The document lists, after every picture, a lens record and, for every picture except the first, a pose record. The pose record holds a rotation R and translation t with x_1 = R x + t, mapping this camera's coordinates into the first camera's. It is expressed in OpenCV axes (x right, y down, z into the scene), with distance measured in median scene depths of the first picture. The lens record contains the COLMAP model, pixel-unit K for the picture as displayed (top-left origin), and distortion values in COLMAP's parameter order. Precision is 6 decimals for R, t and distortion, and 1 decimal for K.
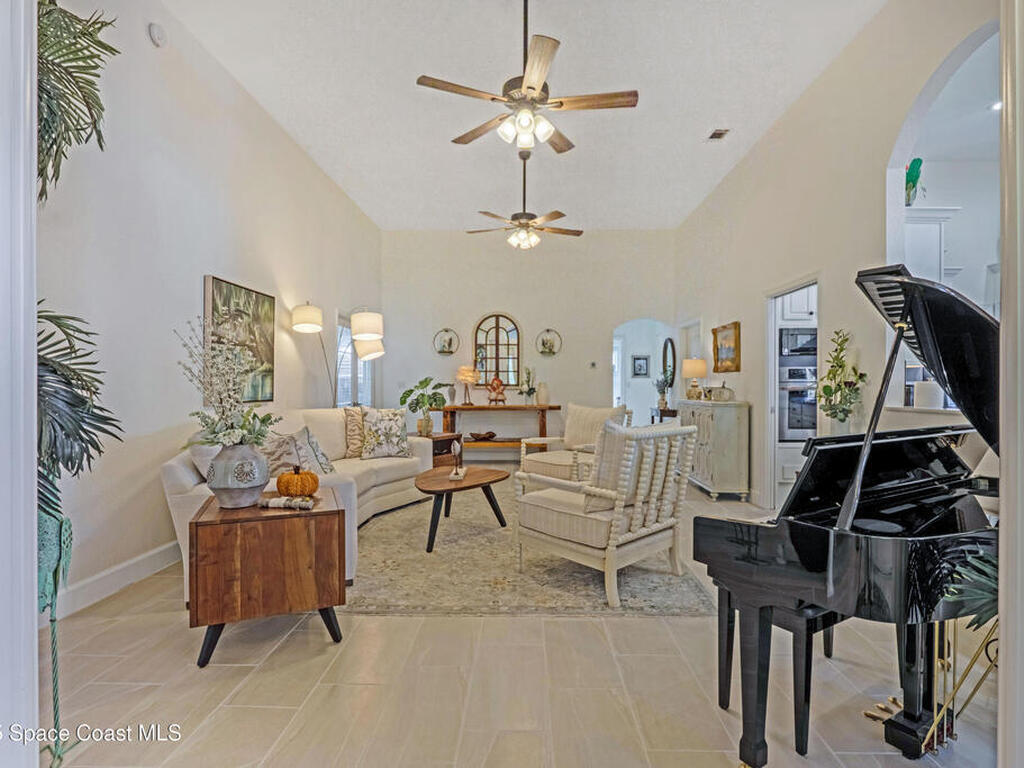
lens RADIAL K [[530.8, 0, 512.2], [0, 530.8, 386.7], [0, 0, 1]] dist [0.006520, 0.000207]
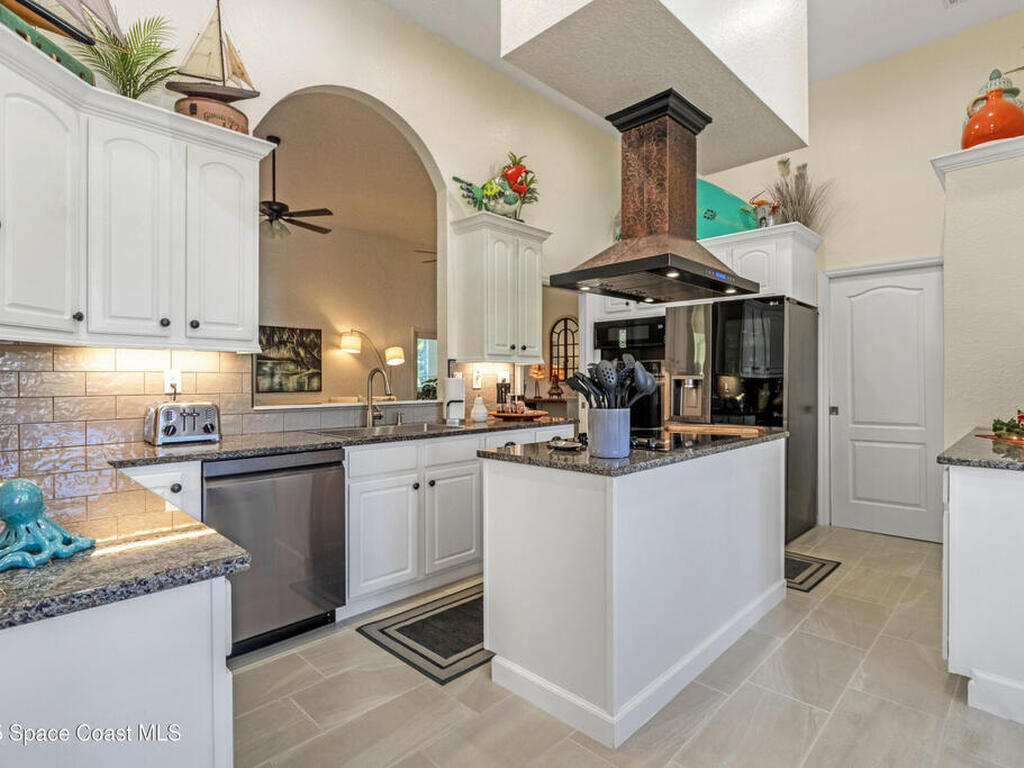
lens RADIAL K [[530.8, 0, 512.5], [0, 530.8, 383.4], [0, 0, 1]] dist [0.006520, 0.000207]
pose [[0.738357, -0.002062, -0.674407, 0.664551], [0.003404, 0.999994, 0.000669, 0.001289], [0.674402, -0.002790, 0.738359, 0.097609]]
